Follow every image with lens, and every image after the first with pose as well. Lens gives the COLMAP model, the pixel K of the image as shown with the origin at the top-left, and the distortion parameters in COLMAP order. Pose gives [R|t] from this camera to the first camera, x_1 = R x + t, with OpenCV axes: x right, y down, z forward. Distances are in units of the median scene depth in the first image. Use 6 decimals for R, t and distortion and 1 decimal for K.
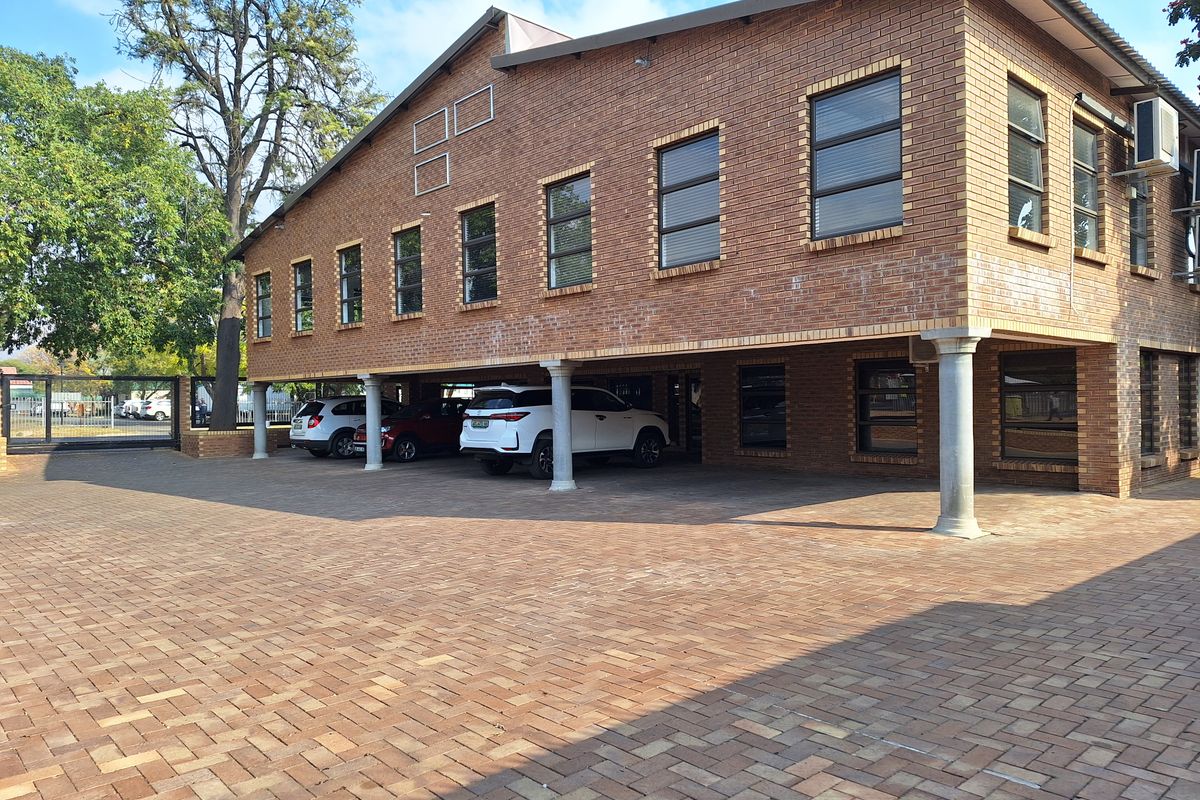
lens RADIAL K [[811.9, 0, 602.4], [0, 811.9, 405.6], [0, 0, 1]] dist [0.092367, -0.114128]
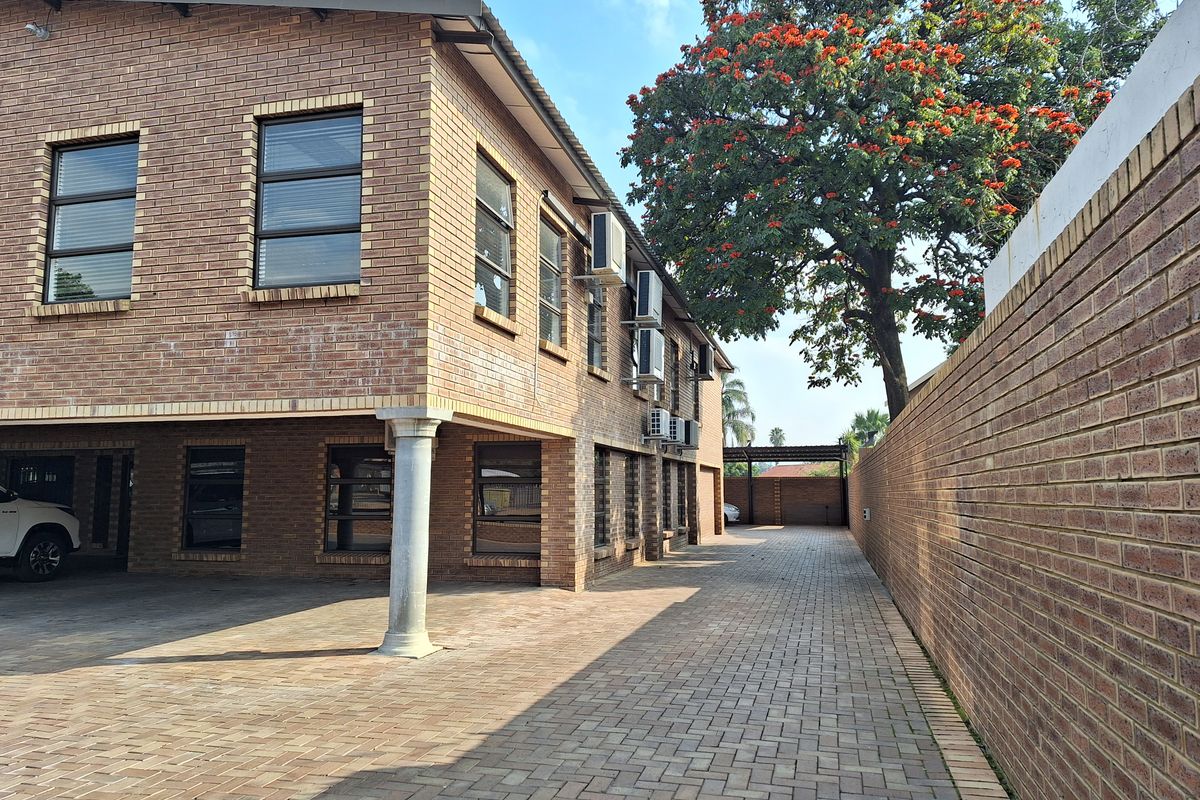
lens RADIAL K [[811.9, 0, 602.4], [0, 811.9, 405.6], [0, 0, 1]] dist [0.092367, -0.114128]
pose [[0.838476, 0.070405, 0.540371, 0.111324], [-0.009805, 0.993407, -0.114218, 0.000056], [-0.544851, 0.090470, 0.833638, 0.148313]]
